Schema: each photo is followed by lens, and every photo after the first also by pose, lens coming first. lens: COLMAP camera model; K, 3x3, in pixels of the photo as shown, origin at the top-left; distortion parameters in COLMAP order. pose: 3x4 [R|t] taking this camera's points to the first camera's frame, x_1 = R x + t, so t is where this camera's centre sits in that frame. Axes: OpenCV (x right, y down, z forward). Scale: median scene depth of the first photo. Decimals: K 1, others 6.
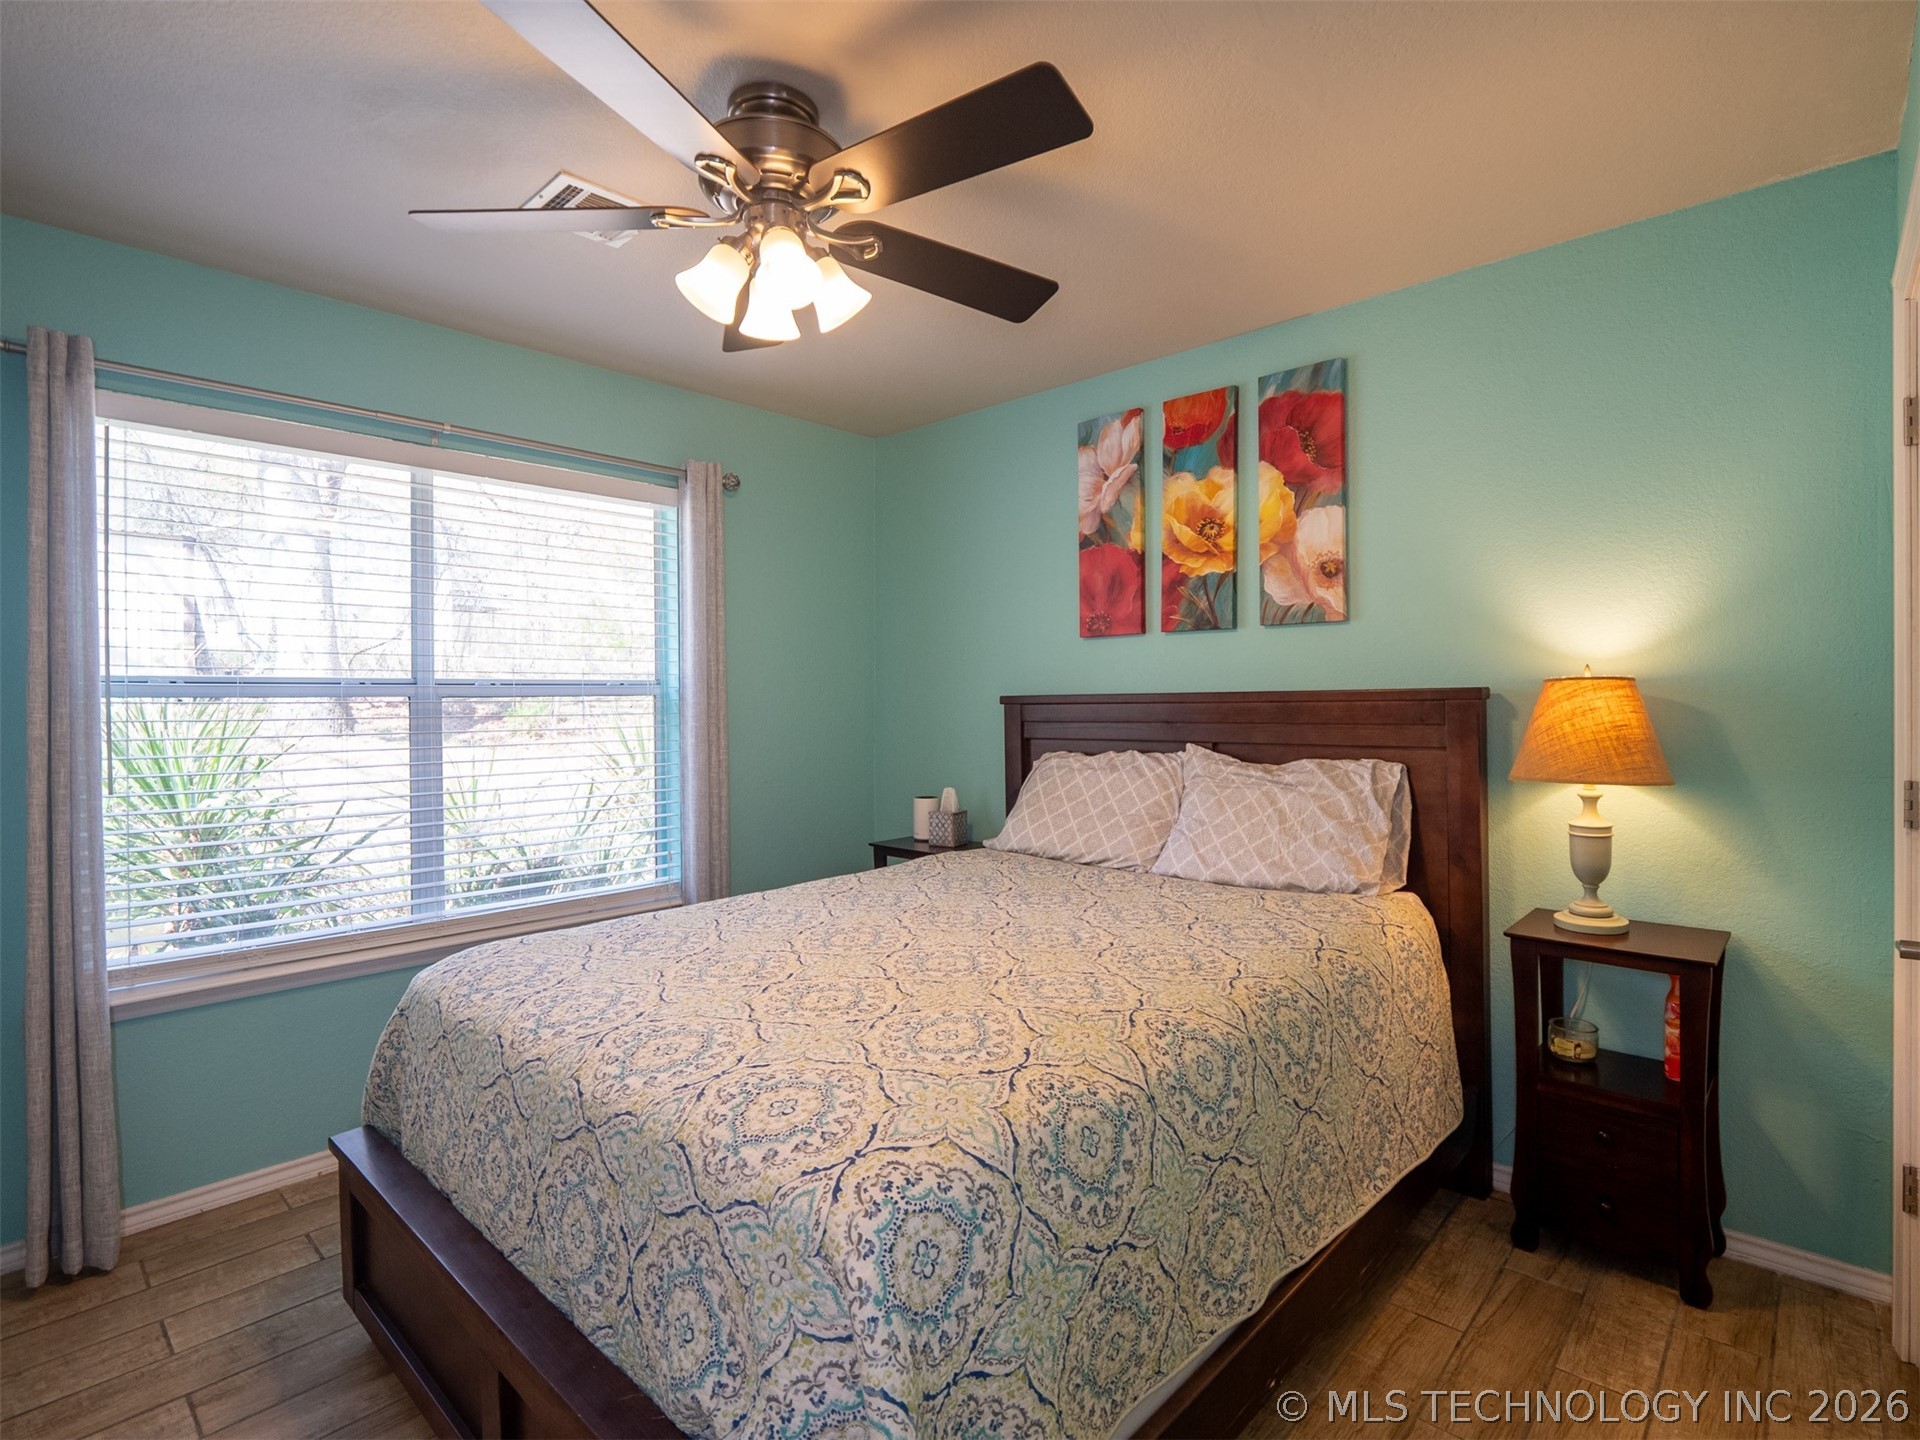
lens RADIAL K [[952.9, 0, 994.0], [0, 952.9, 700.2], [0, 0, 1]] dist [0.003094, -0.006539]
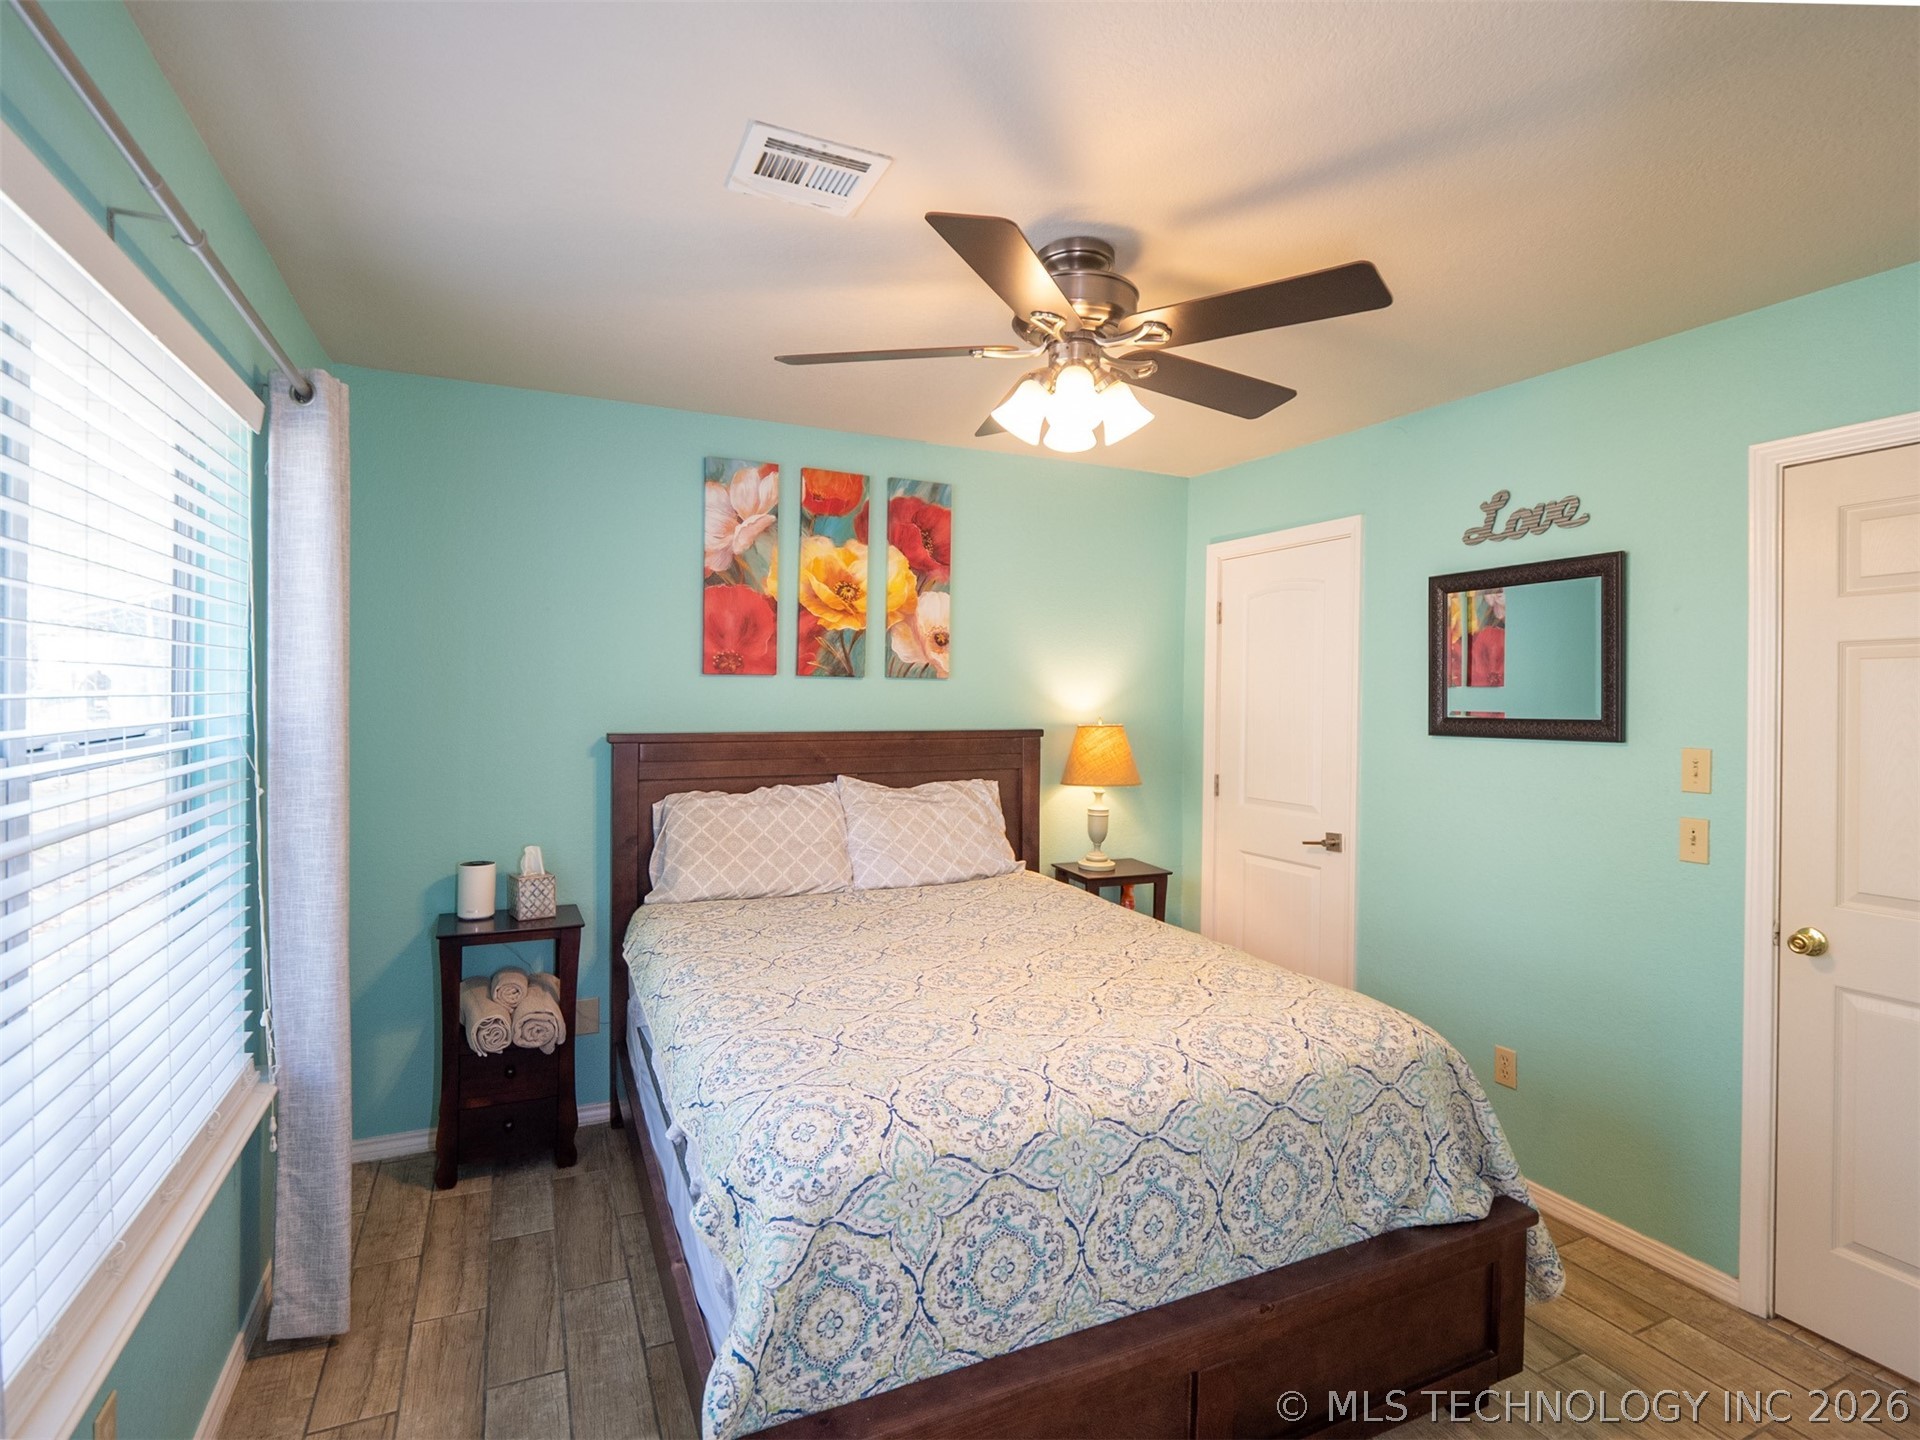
lens RADIAL K [[952.9, 0, 994.0], [0, 952.9, 700.2], [0, 0, 1]] dist [0.003094, -0.006539]
pose [[0.373250, 0.008420, 0.927693, -0.791598], [-0.014832, 0.999885, -0.003107, -0.044447], [-0.927612, -0.012600, 0.373332, 0.391439]]
